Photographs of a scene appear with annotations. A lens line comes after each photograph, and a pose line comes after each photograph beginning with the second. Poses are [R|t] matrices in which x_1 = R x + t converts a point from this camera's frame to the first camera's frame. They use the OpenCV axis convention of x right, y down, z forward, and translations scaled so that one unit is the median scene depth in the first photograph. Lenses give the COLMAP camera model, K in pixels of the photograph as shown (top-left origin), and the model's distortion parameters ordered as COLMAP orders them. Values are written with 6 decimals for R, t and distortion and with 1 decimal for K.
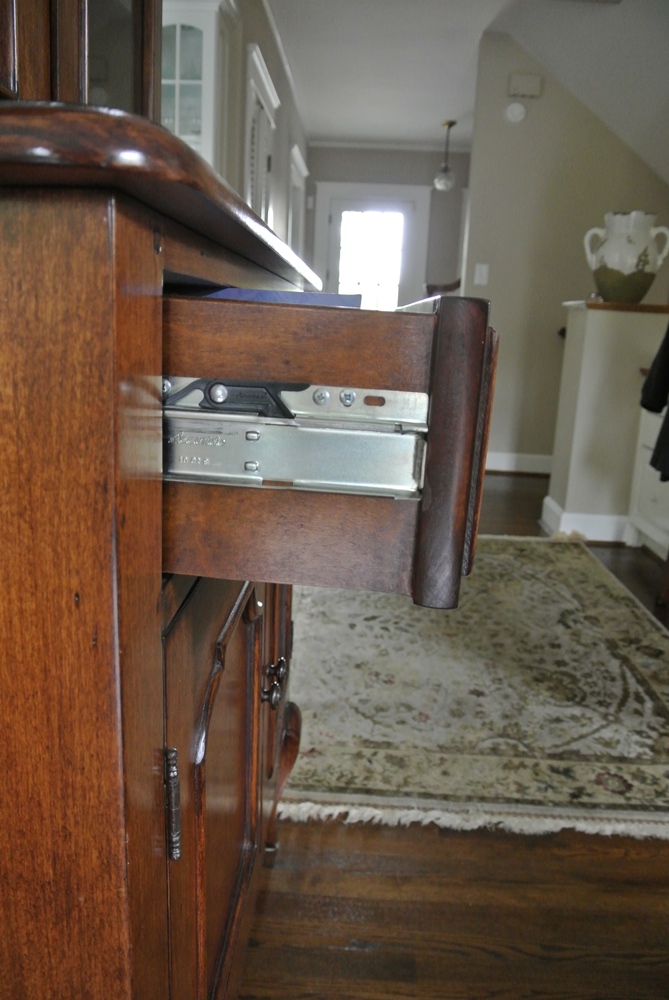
lens RADIAL K [[796.7, 0, 332.0], [0, 796.7, 498.2], [0, 0, 1]] dist [-0.089720, 0.032137]
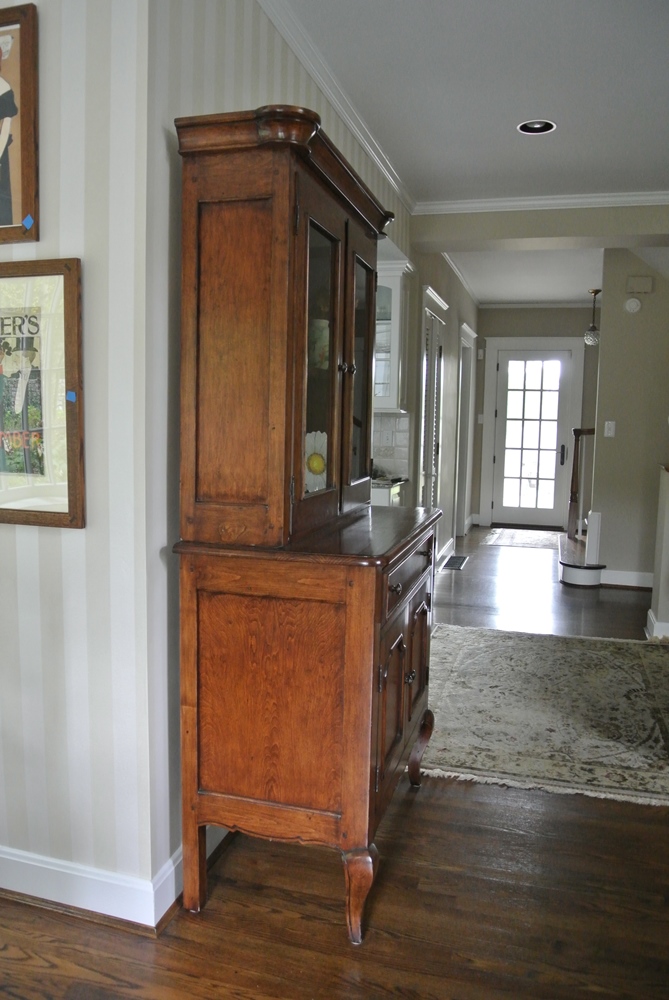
lens RADIAL K [[796.7, 0, 333.1], [0, 796.7, 502.3], [0, 0, 1]] dist [-0.089720, 0.032137]
pose [[0.973622, 0.002096, -0.228156, 0.111930], [-0.029987, 0.992460, -0.118847, -0.013908], [0.226187, 0.122553, 0.966344, -0.707270]]
